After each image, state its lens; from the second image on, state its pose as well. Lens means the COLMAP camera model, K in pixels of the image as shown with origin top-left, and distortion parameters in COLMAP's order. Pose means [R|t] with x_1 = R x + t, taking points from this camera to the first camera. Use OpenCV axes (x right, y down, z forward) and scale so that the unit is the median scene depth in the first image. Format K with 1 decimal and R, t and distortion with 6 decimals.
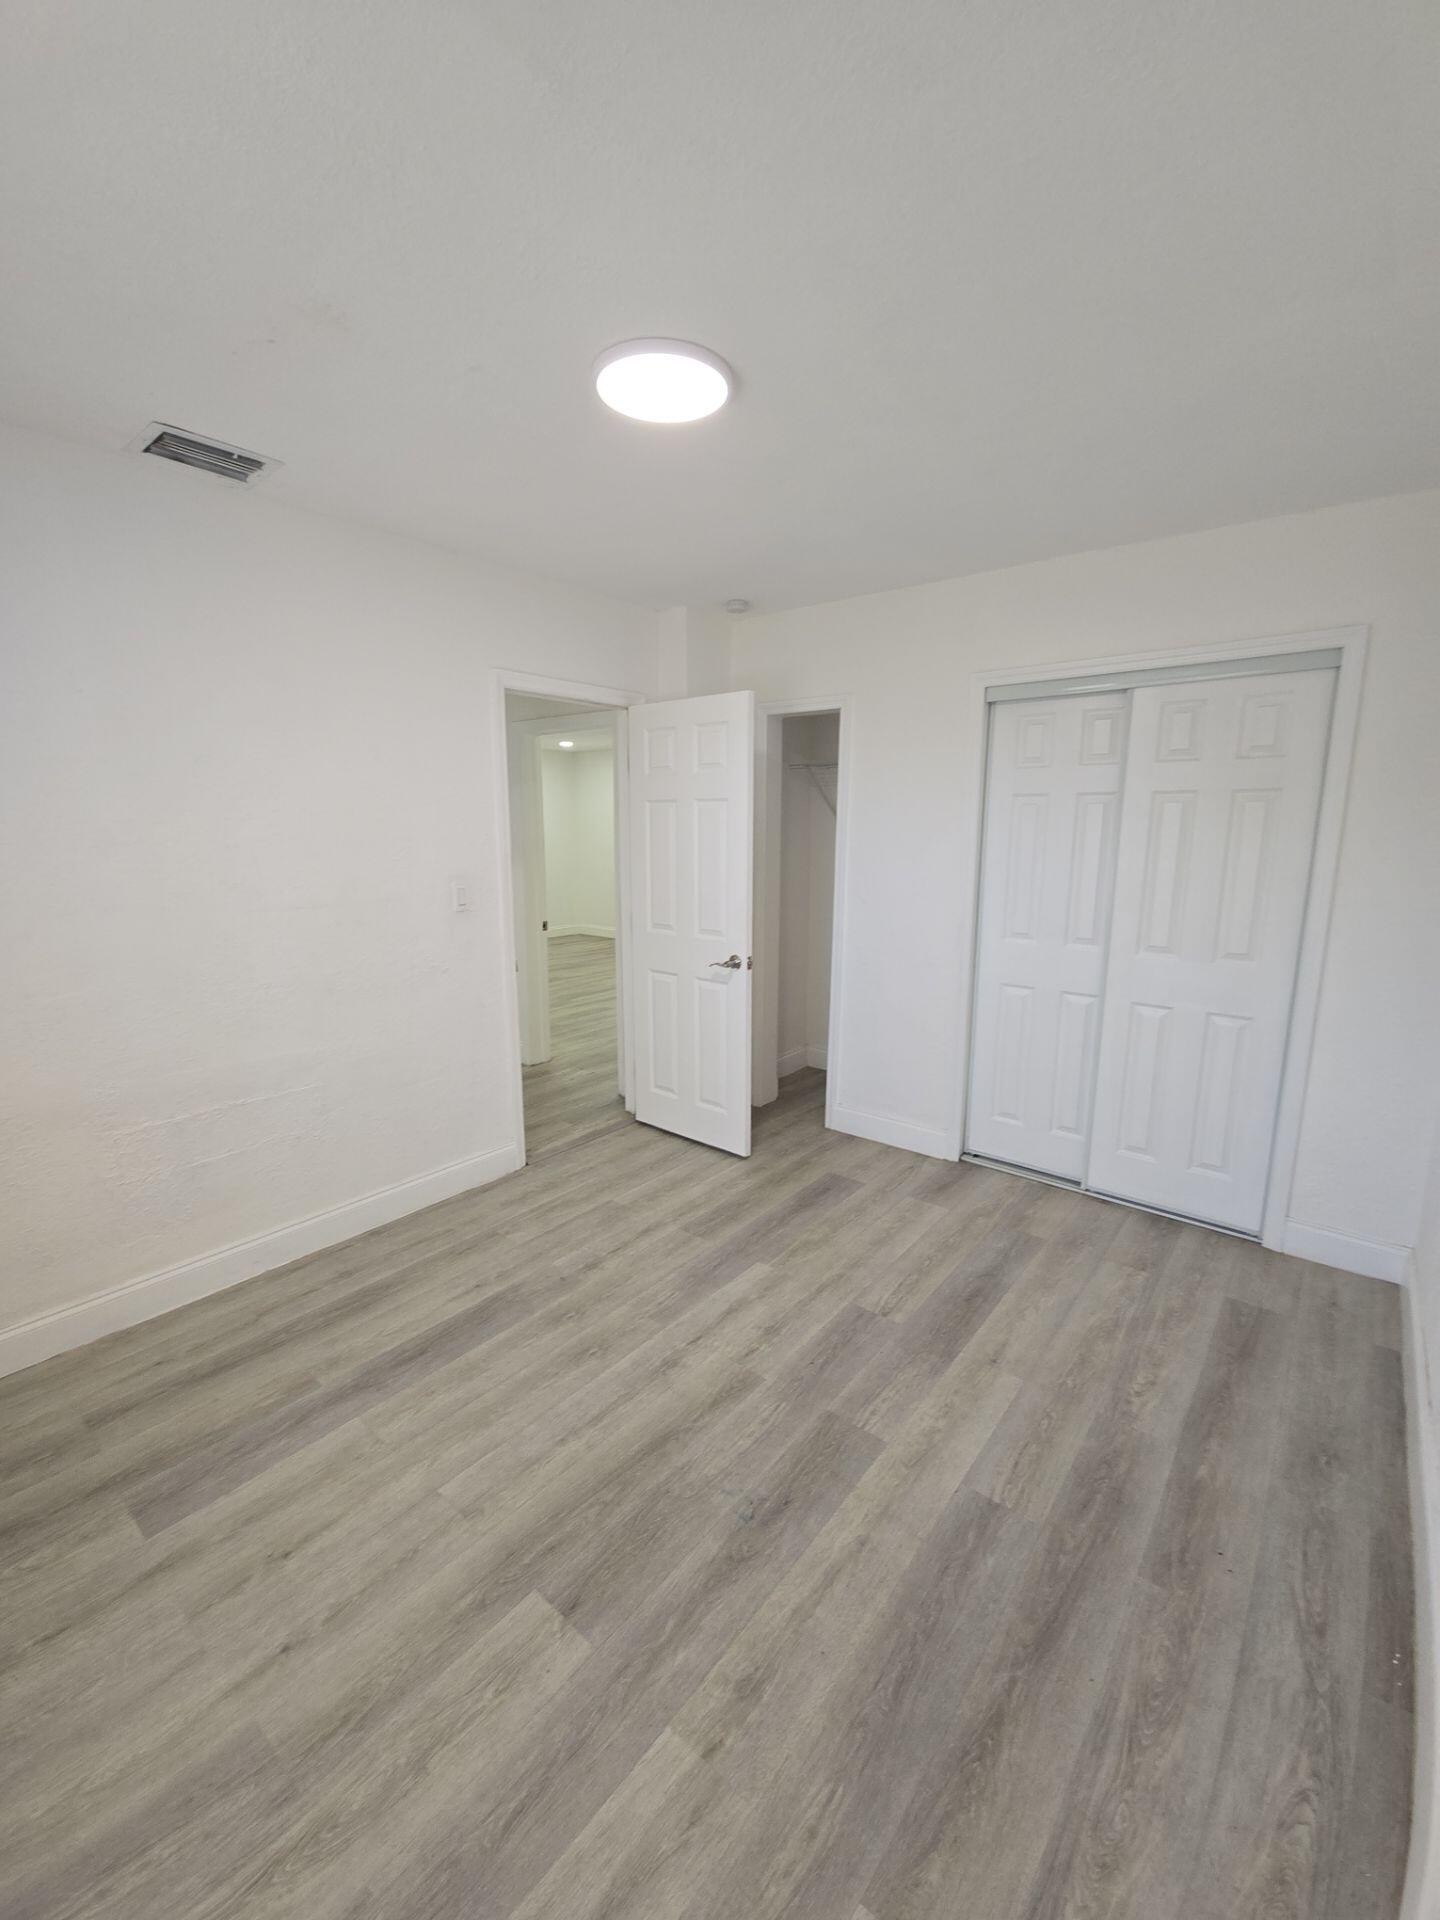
lens RADIAL K [[780.5, 0, 718.3], [0, 780.5, 958.9], [0, 0, 1]] dist [0.007288, -0.006690]
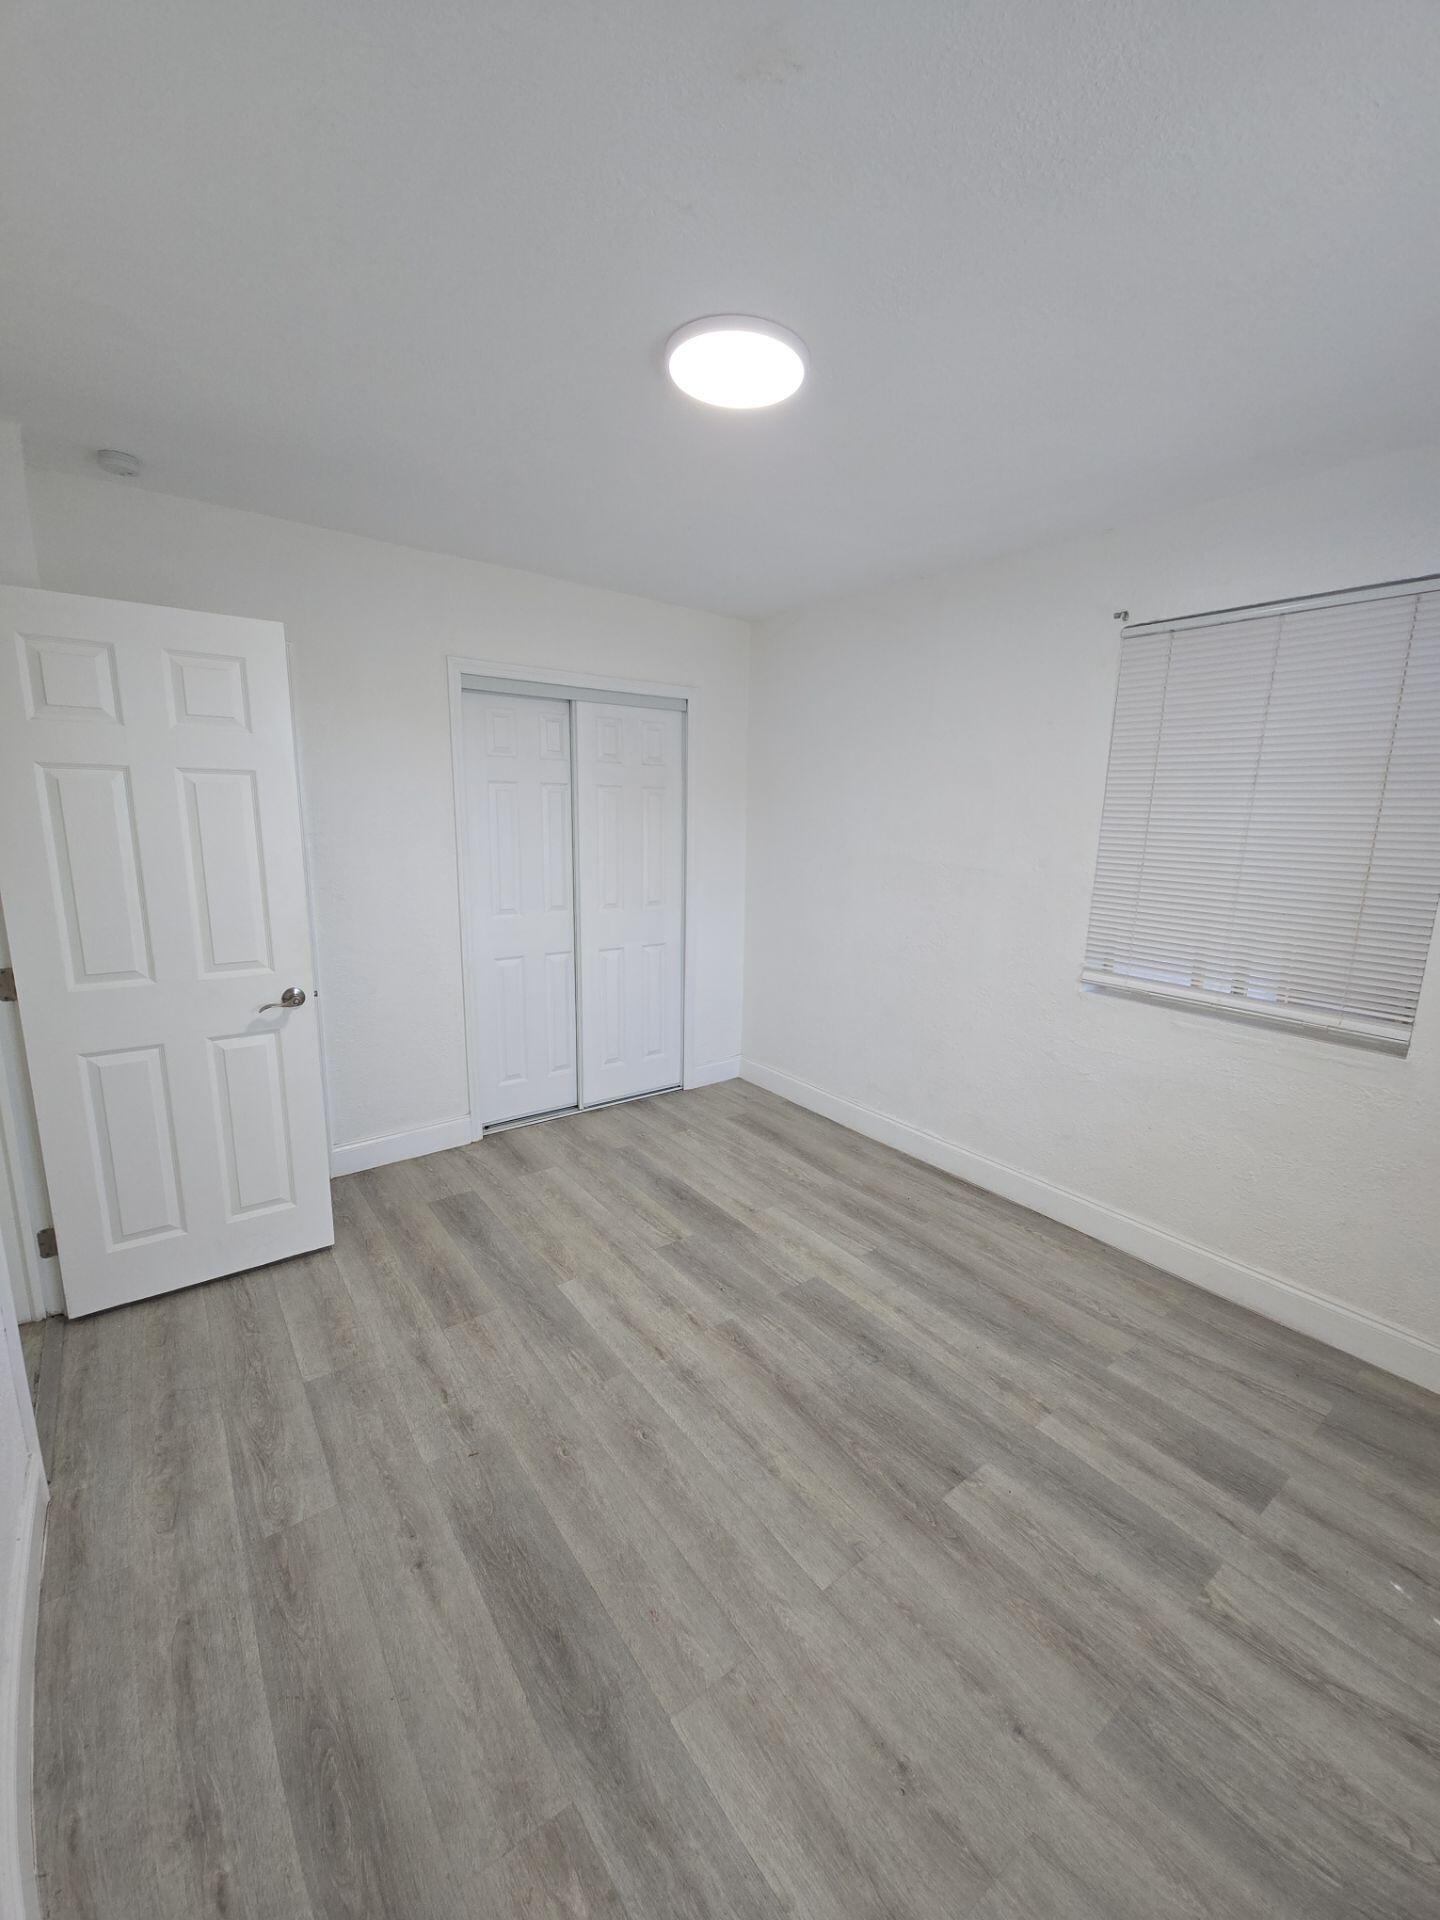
lens RADIAL K [[780.5, 0, 718.3], [0, 780.5, 958.9], [0, 0, 1]] dist [0.007288, -0.006690]
pose [[0.235343, -0.179280, 0.955234, -0.915530], [0.144183, 0.978405, 0.148106, -0.128965], [-0.961158, 0.102873, 0.256110, 0.685072]]
